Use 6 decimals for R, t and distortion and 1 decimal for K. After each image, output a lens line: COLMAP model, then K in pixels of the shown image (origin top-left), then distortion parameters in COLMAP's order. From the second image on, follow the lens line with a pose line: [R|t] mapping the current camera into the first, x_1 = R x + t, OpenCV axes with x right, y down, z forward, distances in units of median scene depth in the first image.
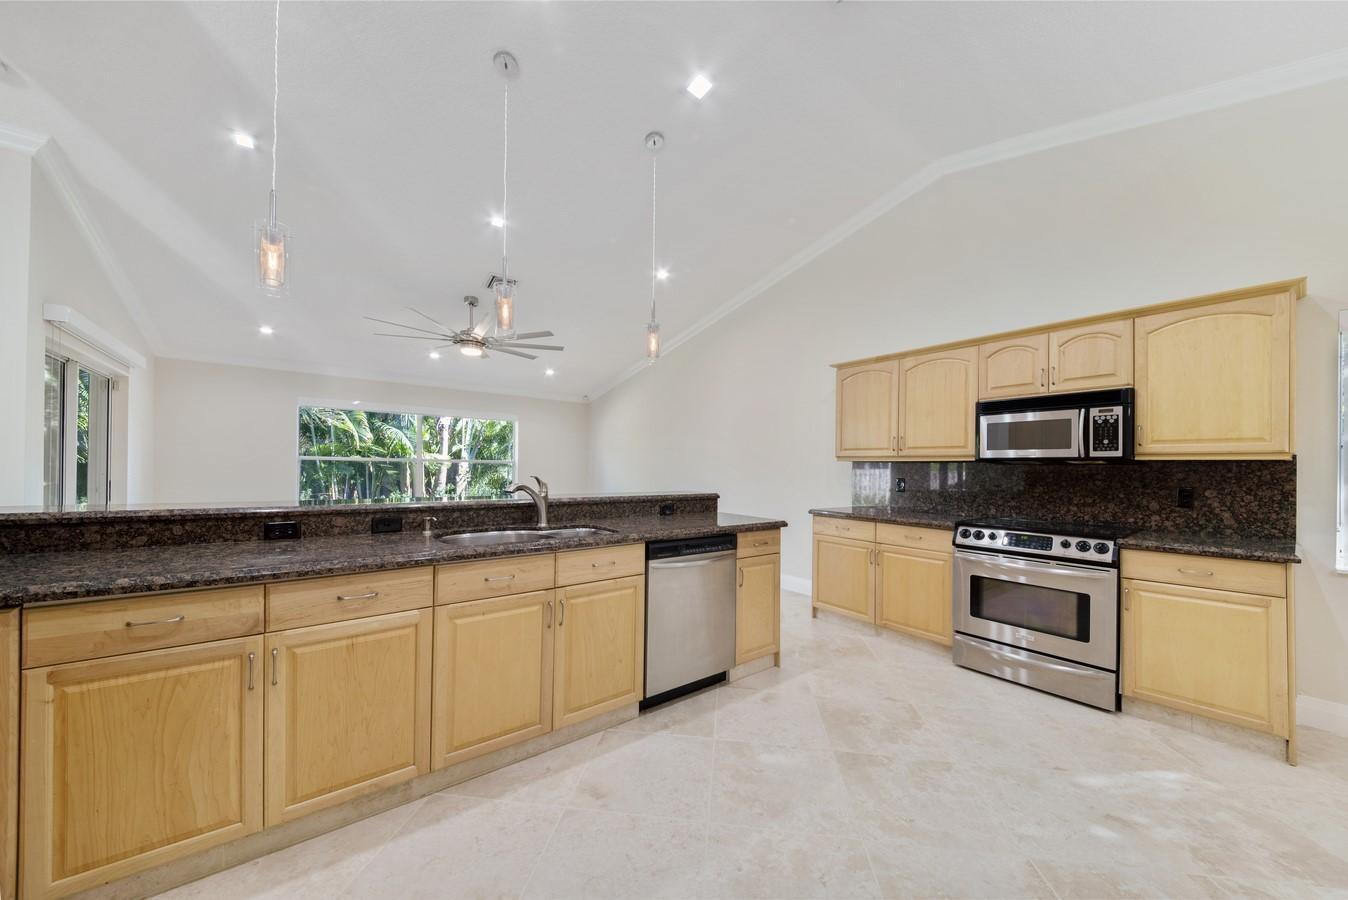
lens RADIAL K [[482.5, 0, 673.9], [0, 482.5, 458.5], [0, 0, 1]] dist [-0.005209, -0.000516]
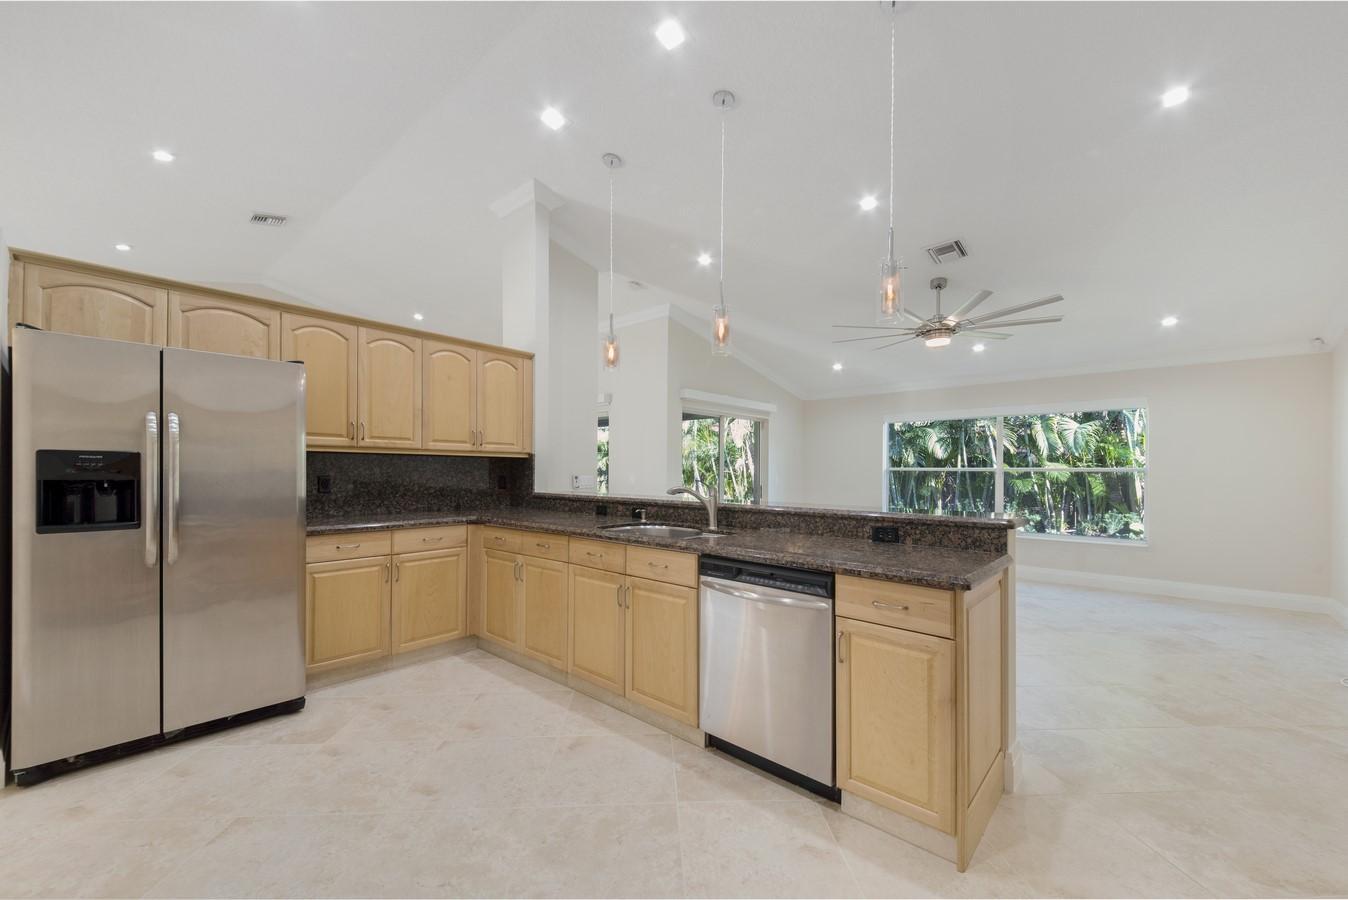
lens RADIAL K [[532.9, 0, 674.9], [0, 532.9, 461.1], [0, 0, 1]] dist [0.013675, -0.000040]
pose [[0.167507, -0.033556, -0.985300, 0.905356], [0.012285, 0.999414, -0.031949, 0.030544], [0.985794, -0.006753, 0.167821, 0.771429]]
